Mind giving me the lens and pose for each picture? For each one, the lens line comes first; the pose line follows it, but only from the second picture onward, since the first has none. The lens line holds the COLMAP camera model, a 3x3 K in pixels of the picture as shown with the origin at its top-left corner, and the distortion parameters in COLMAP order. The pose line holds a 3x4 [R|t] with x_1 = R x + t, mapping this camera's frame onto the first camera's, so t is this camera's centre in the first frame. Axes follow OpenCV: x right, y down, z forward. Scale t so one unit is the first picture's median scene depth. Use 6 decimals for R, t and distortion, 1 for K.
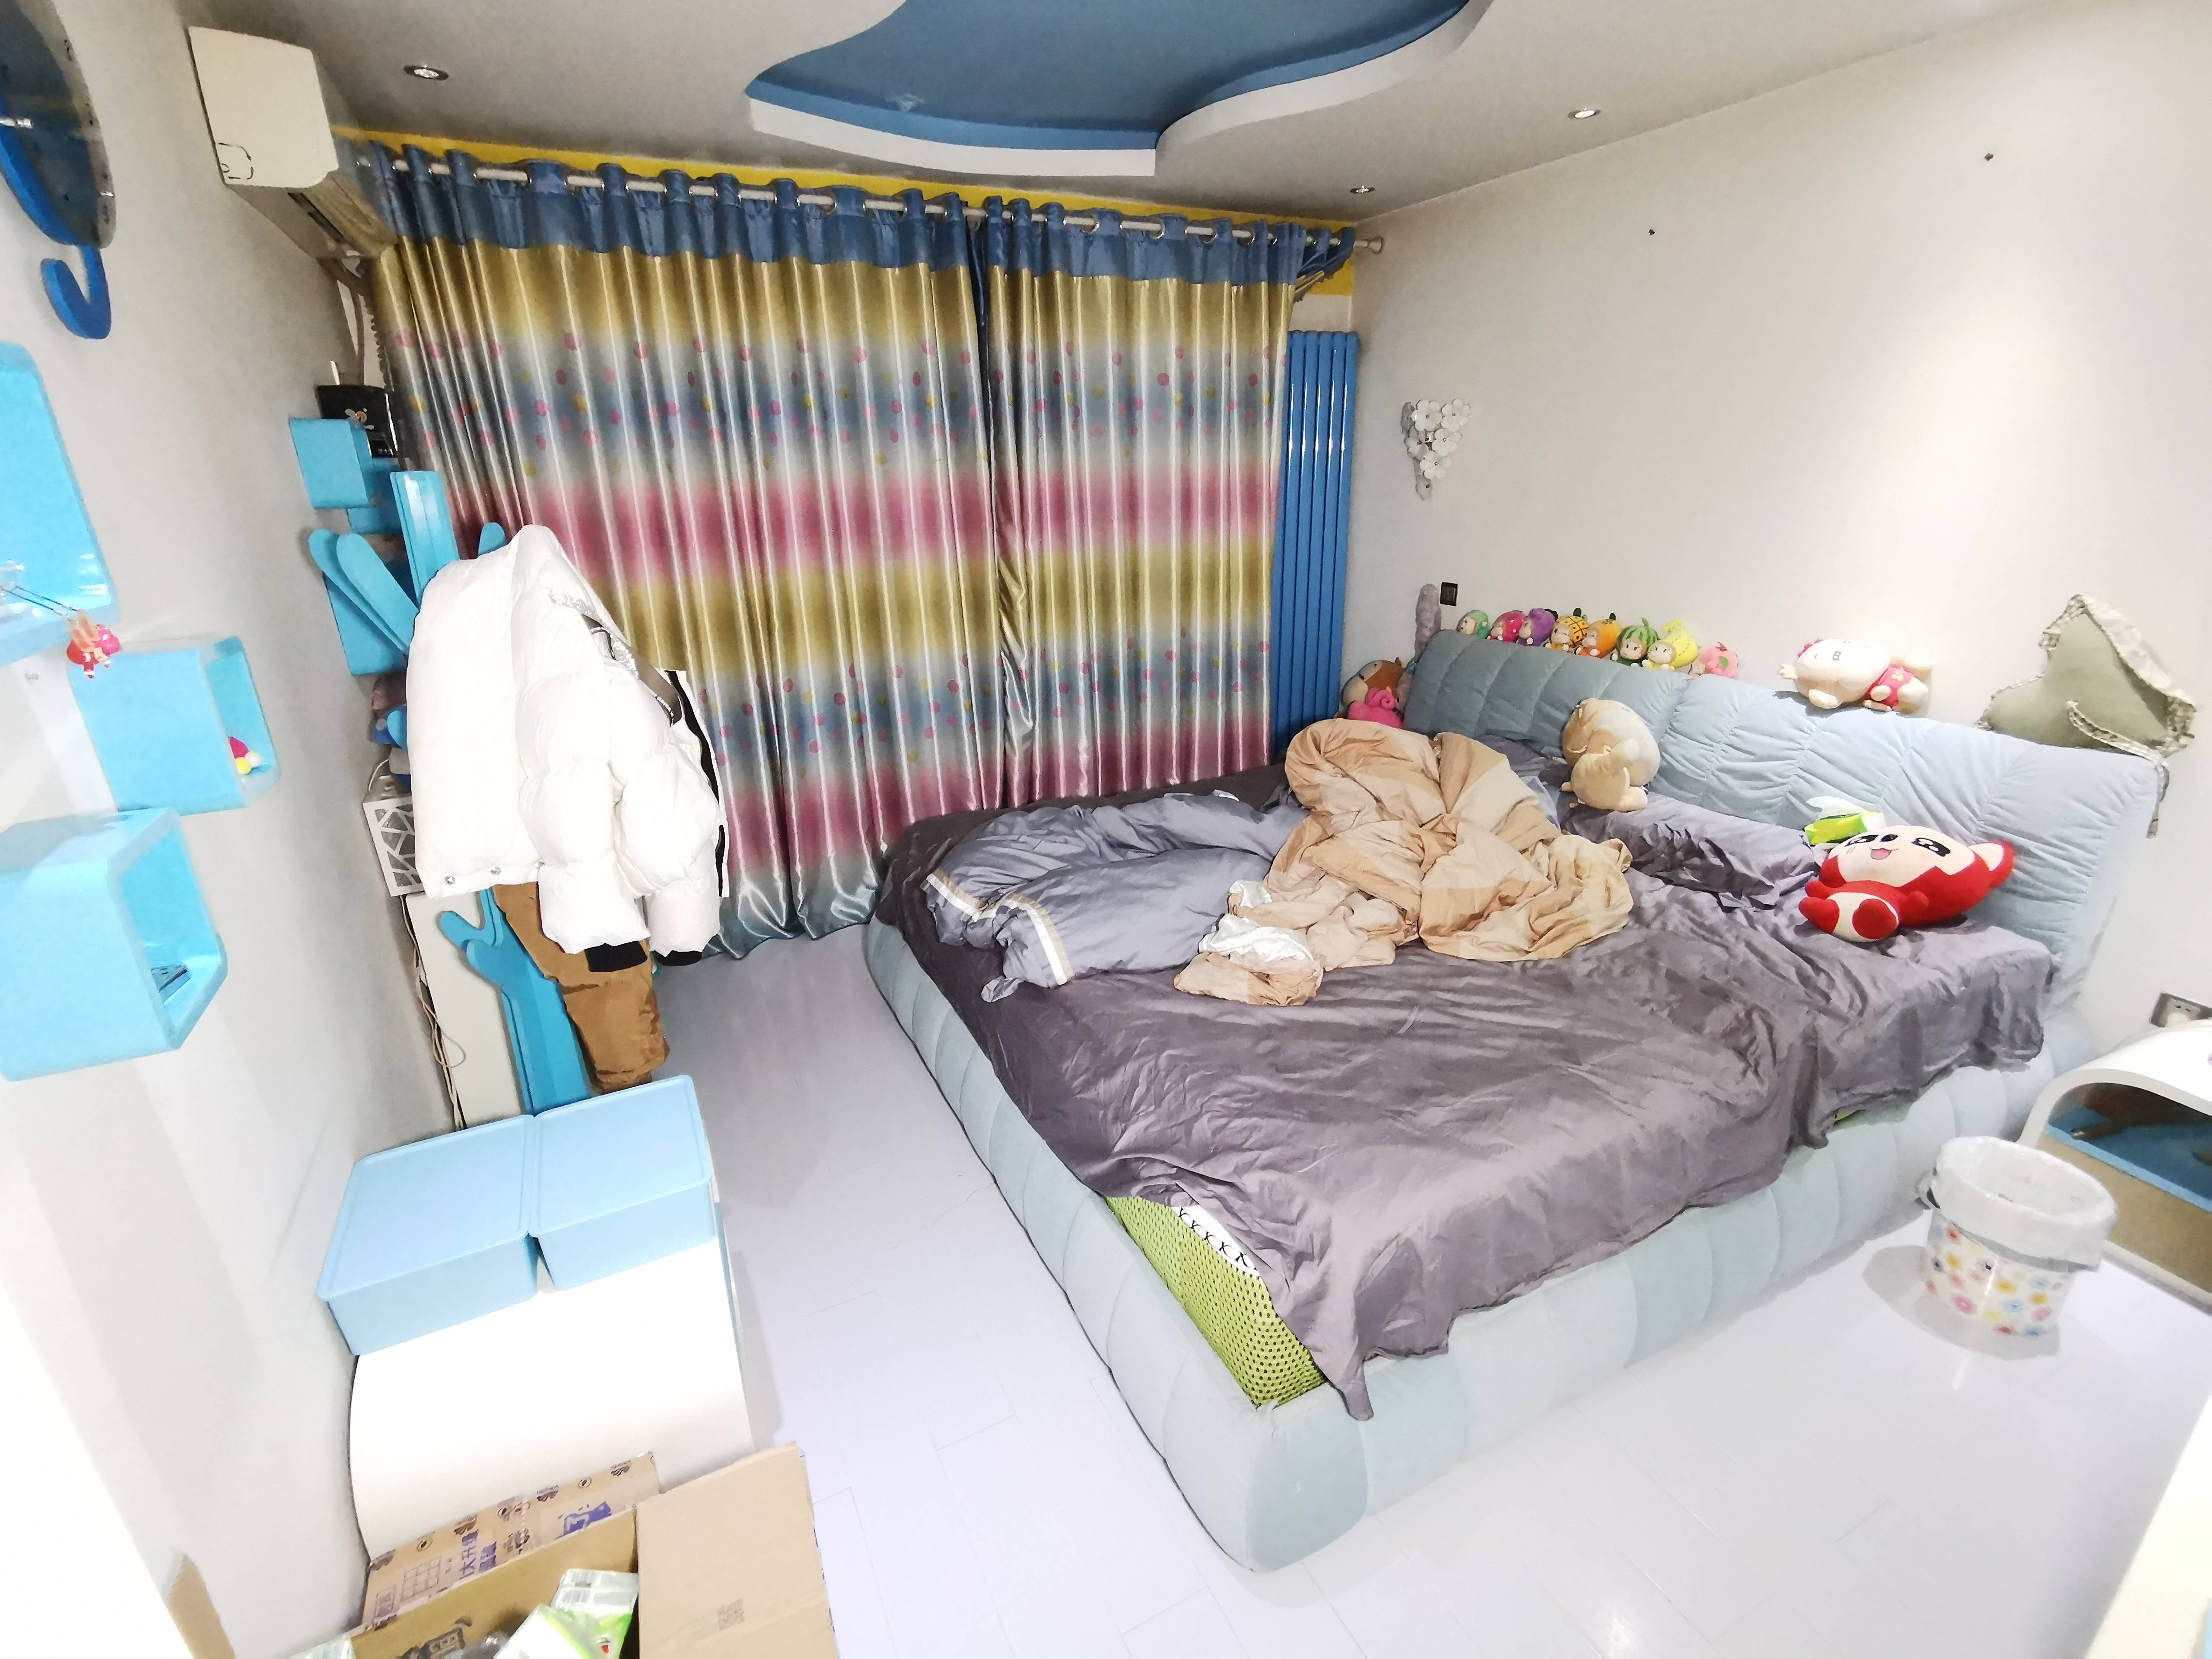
lens RADIAL K [[1014.1, 0, 1104.3], [0, 1014.1, 826.6], [0, 0, 1]] dist [-0.010588, 0.007629]
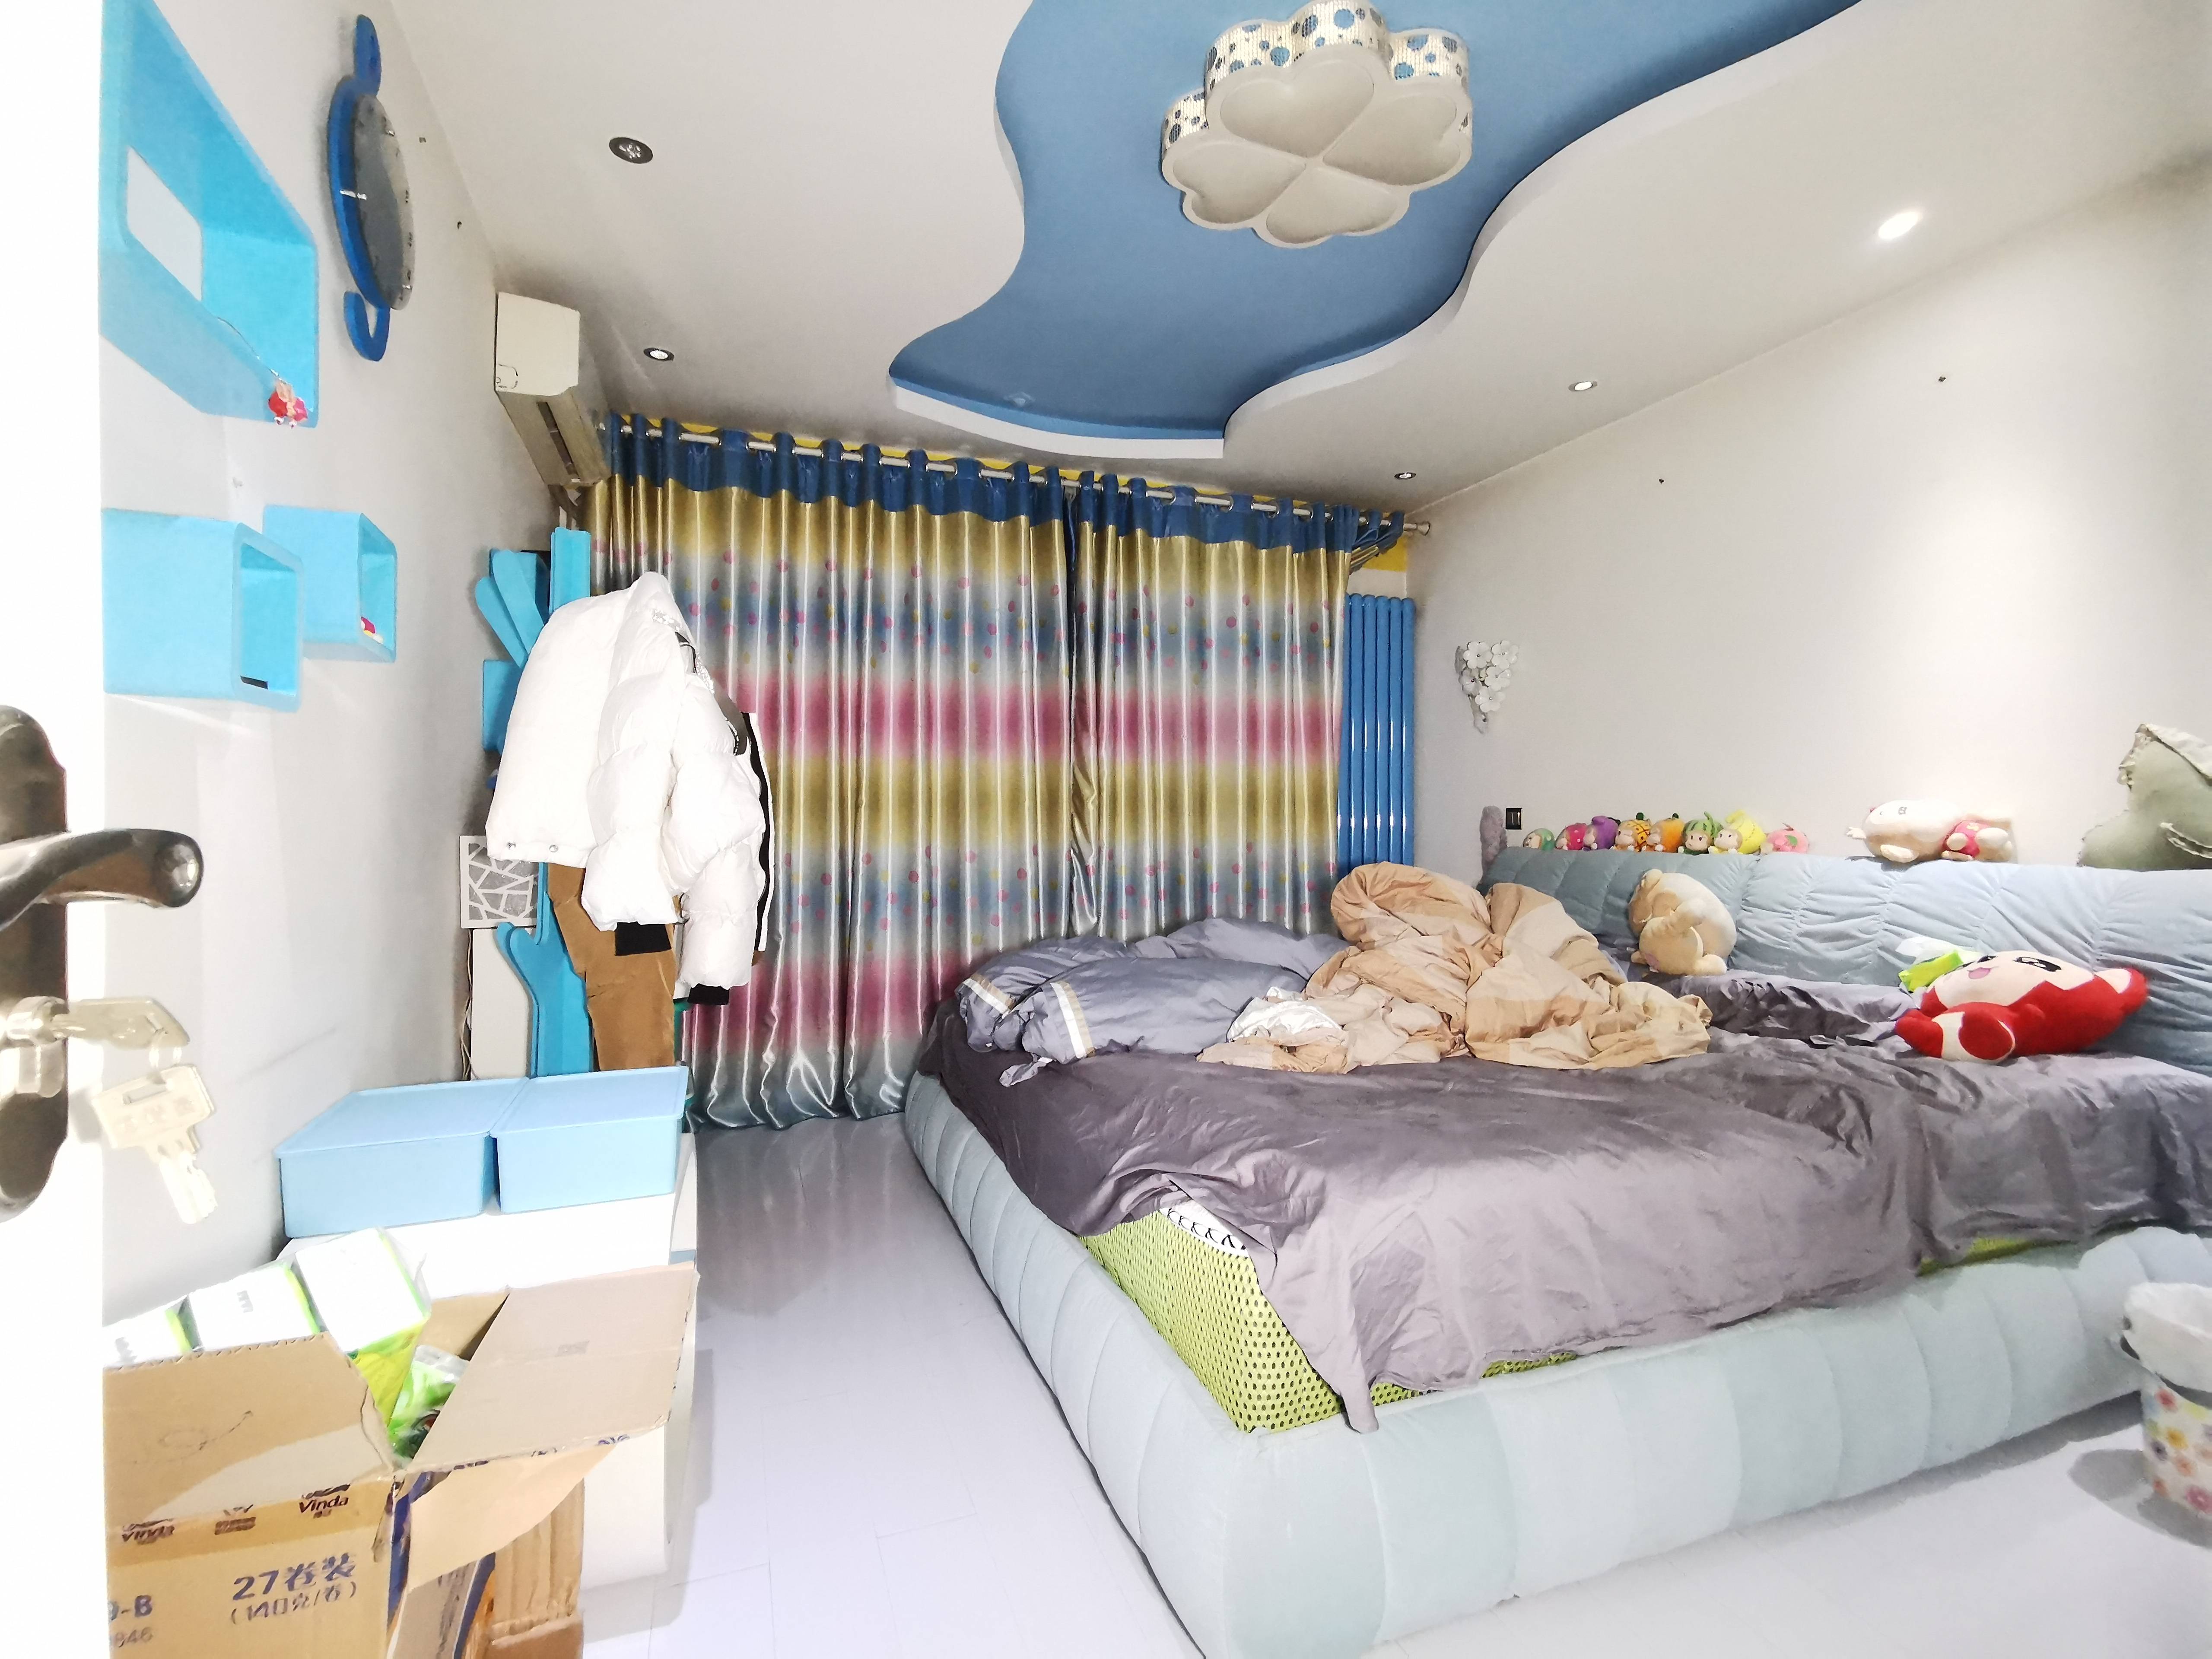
lens RADIAL K [[1014.1, 0, 1101.5], [0, 1014.1, 822.7], [0, 0, 1]] dist [-0.010588, 0.007629]
pose [[0.993559, 0.026392, -0.110202, 0.062243], [-0.062415, 0.939143, -0.337809, 0.213441], [0.094580, 0.342511, 0.934741, 0.019007]]
